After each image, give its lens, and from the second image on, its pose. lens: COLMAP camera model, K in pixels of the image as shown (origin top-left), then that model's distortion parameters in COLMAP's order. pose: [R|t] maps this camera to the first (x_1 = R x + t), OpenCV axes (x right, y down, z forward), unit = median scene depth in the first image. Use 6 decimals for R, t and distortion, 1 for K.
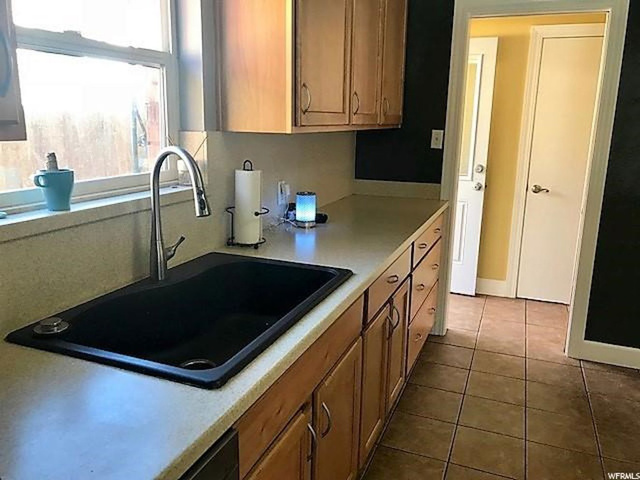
lens RADIAL K [[522.8, 0, 320.0], [0, 522.8, 240.0], [0, 0, 1]] dist [0.005058, 0.005343]
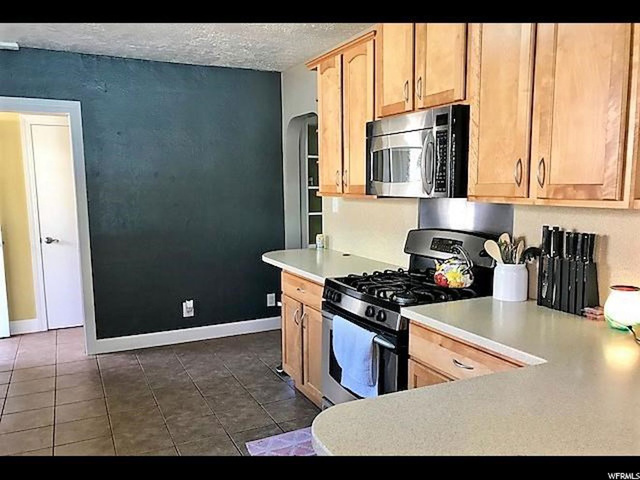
lens RADIAL K [[522.8, 0, 320.0], [0, 522.8, 240.0], [0, 0, 1]] dist [0.005058, 0.005343]
pose [[0.668323, -0.120342, 0.734072, -0.076721], [0.191843, 0.981329, -0.013783, 0.045716], [-0.718707, 0.150038, 0.678932, -0.334703]]
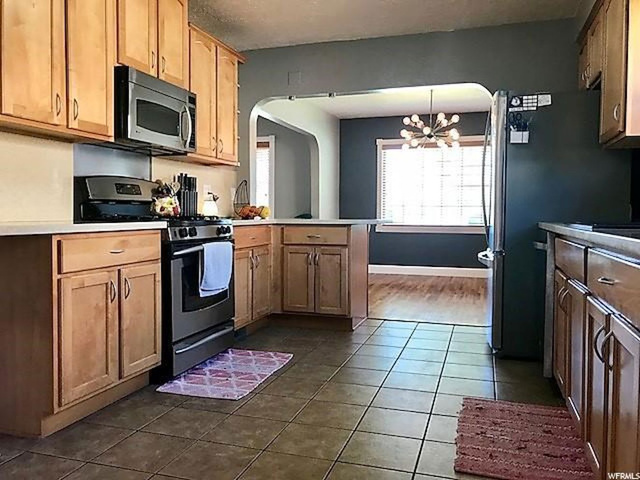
lens RADIAL K [[522.8, 0, 320.0], [0, 522.8, 240.0], [0, 0, 1]] dist [0.005058, 0.005343]
pose [[-0.997407, -0.023407, -0.068057, 0.307078], [-0.041014, 0.961918, 0.270245, -0.081818], [0.059140, 0.272335, -0.960383, 0.879585]]
